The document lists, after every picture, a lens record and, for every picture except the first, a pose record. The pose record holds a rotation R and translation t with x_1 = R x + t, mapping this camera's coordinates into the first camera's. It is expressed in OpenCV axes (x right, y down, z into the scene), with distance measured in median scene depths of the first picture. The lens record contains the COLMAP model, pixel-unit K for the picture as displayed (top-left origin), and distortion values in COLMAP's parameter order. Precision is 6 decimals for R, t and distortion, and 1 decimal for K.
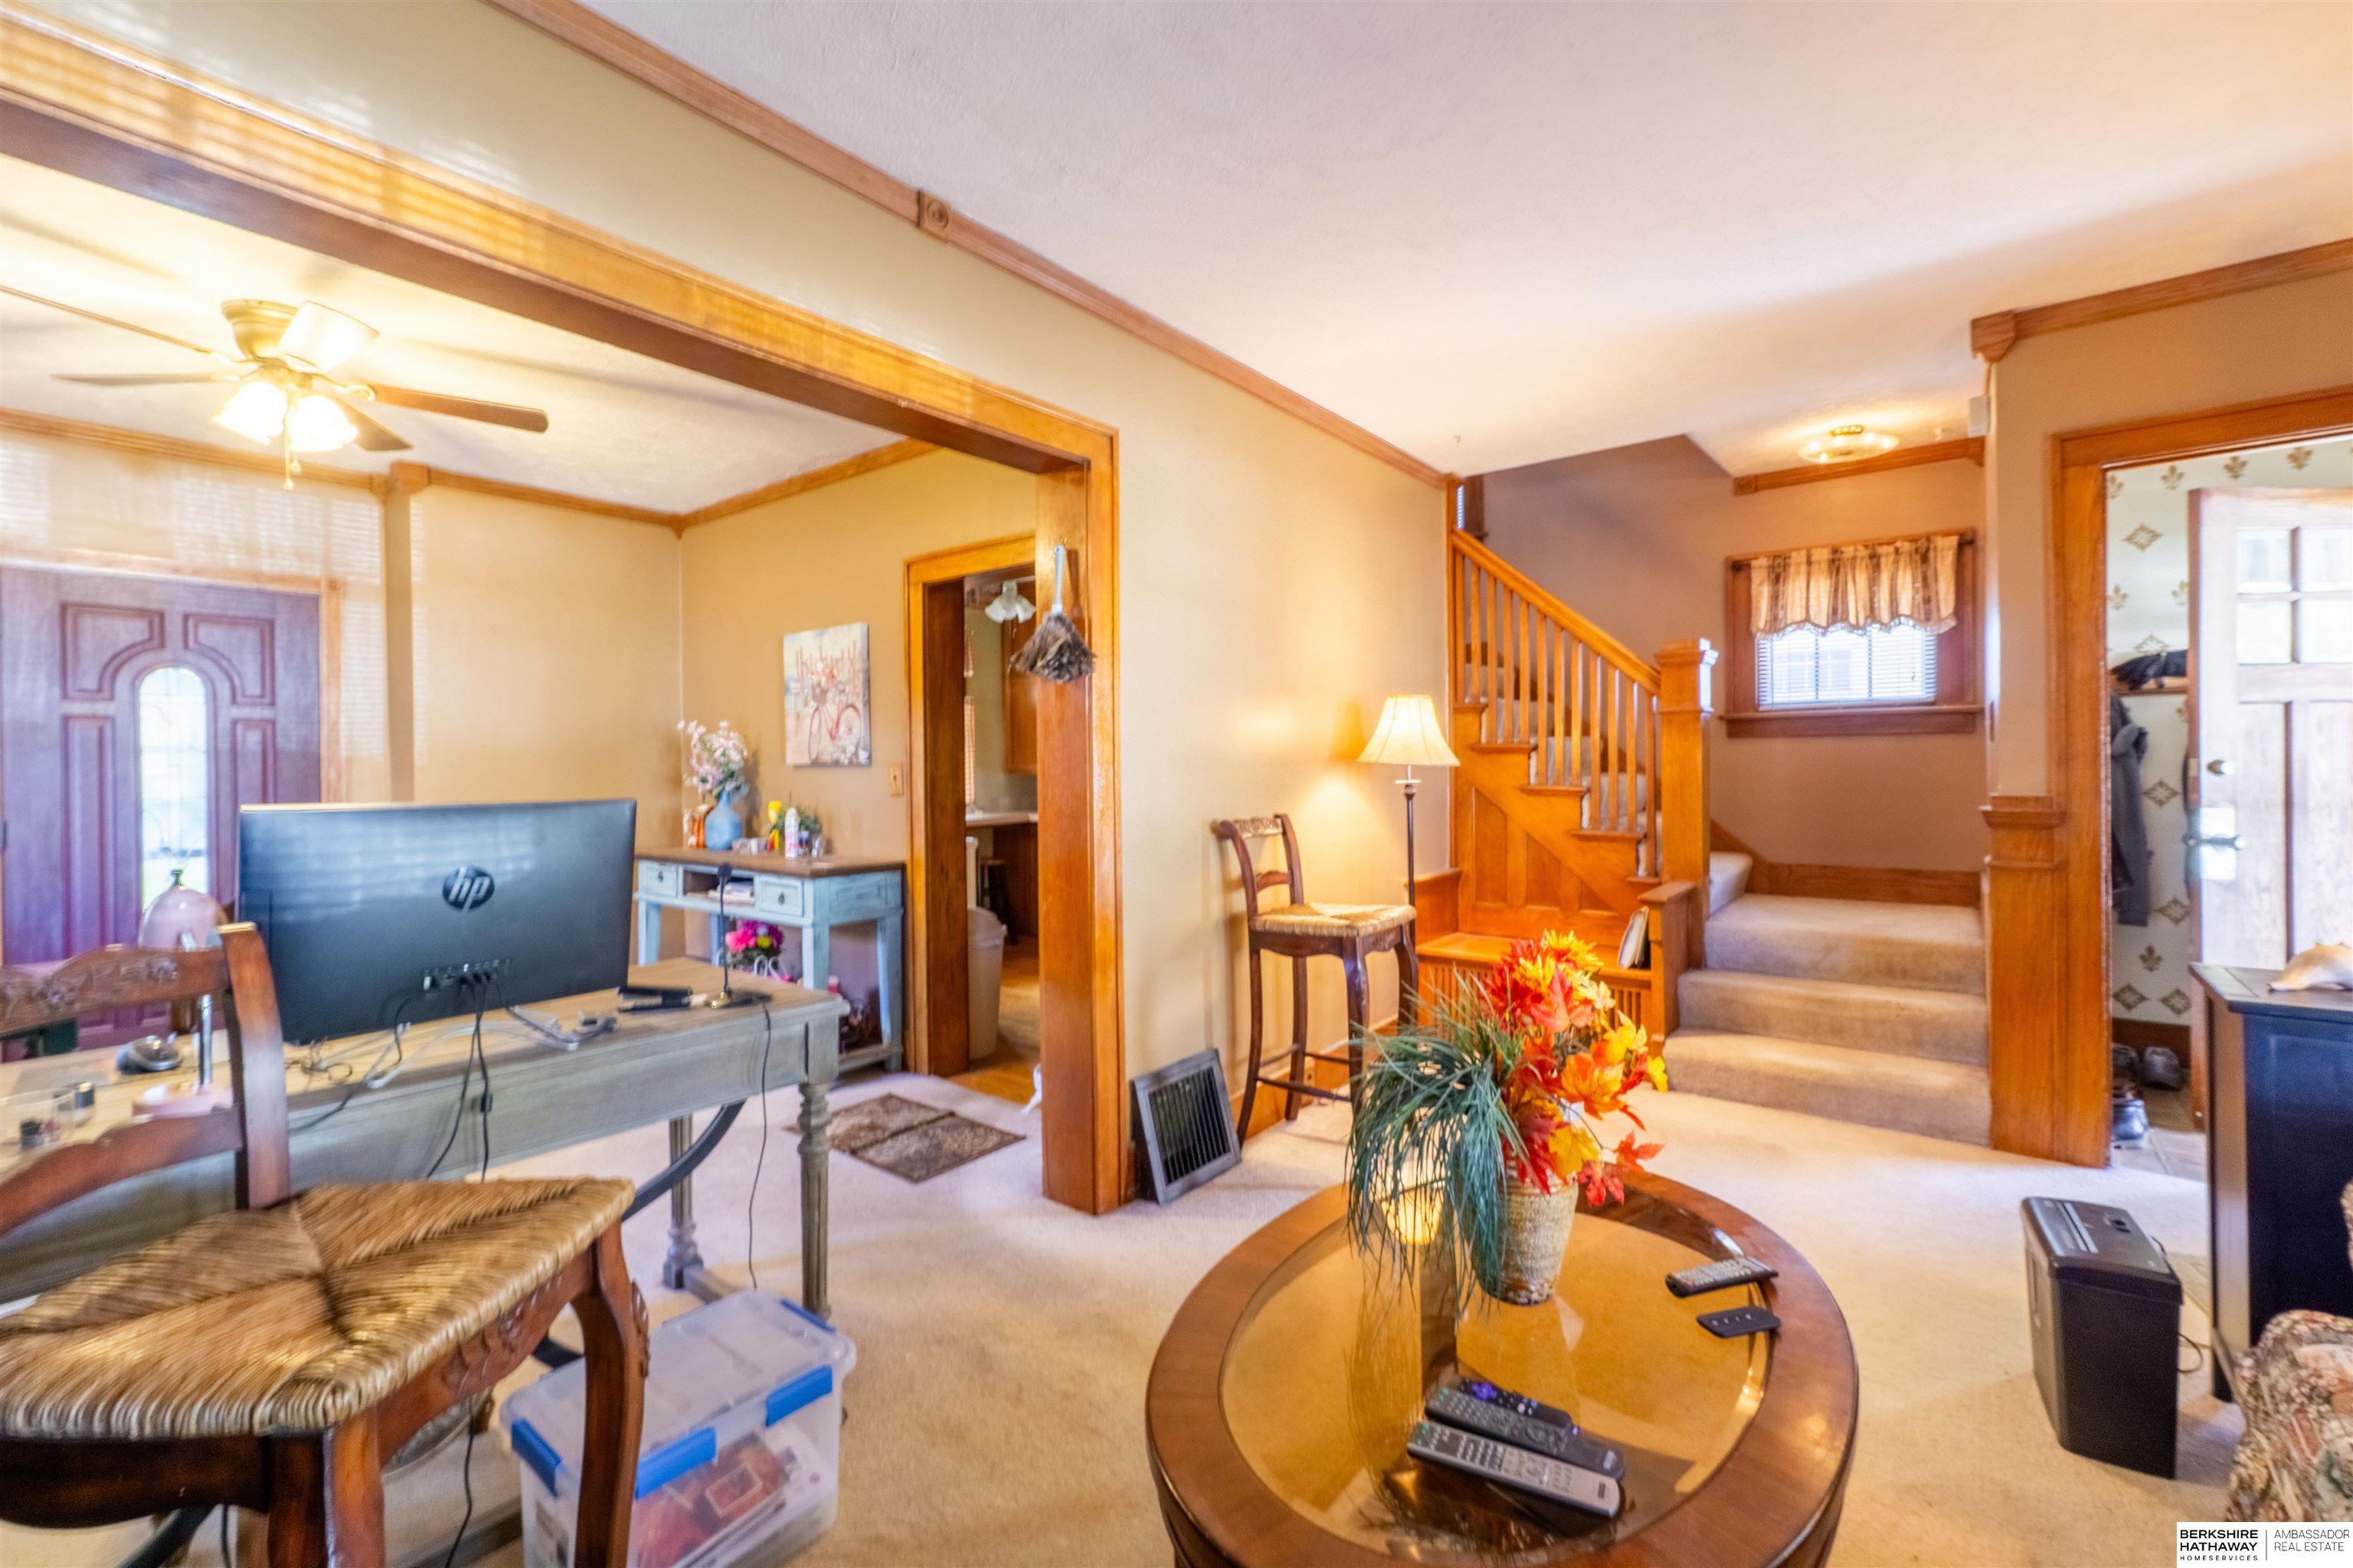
lens RADIAL K [[992.8, 0, 1183.8], [0, 992.8, 771.0], [0, 0, 1]] dist [0.009774, -0.000695]
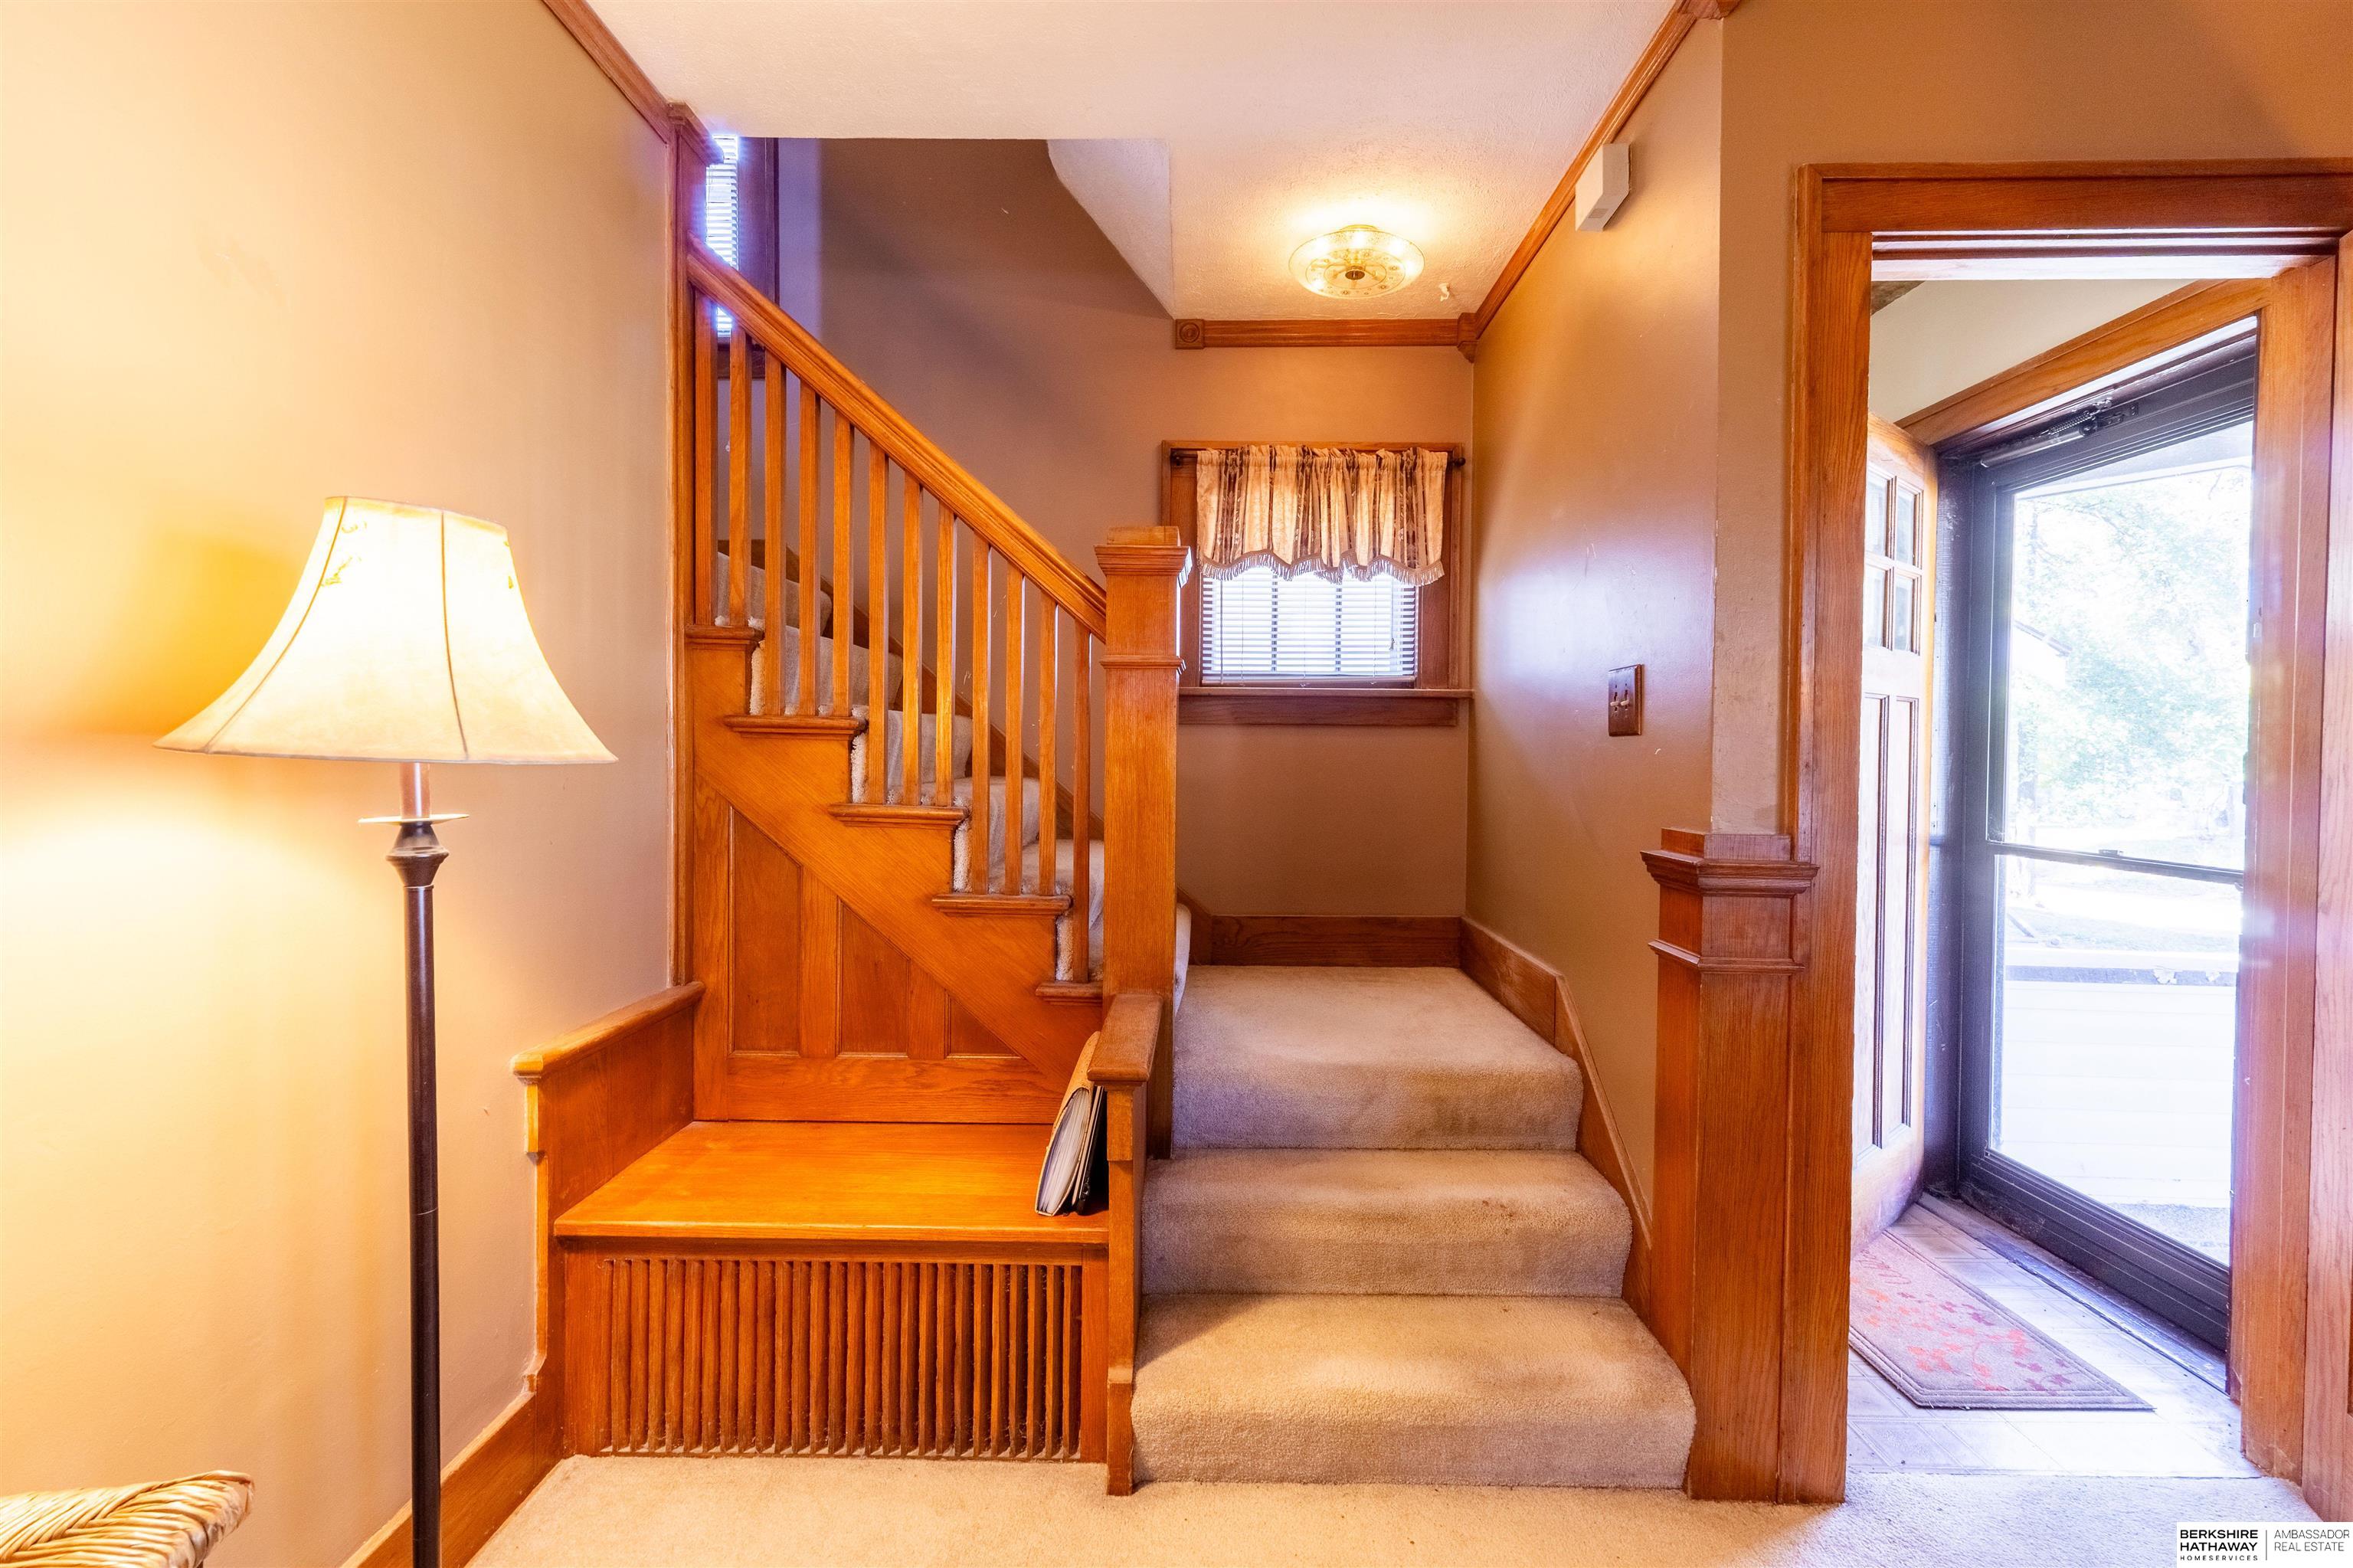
lens RADIAL K [[992.8, 0, 1179.6], [0, 992.8, 769.2], [0, 0, 1]] dist [0.009774, -0.000695]
pose [[0.798075, 0.010614, 0.602465, 0.188744], [-0.013067, 0.999915, -0.000307, -0.005049], [-0.602417, -0.007627, 0.798145, 0.530124]]
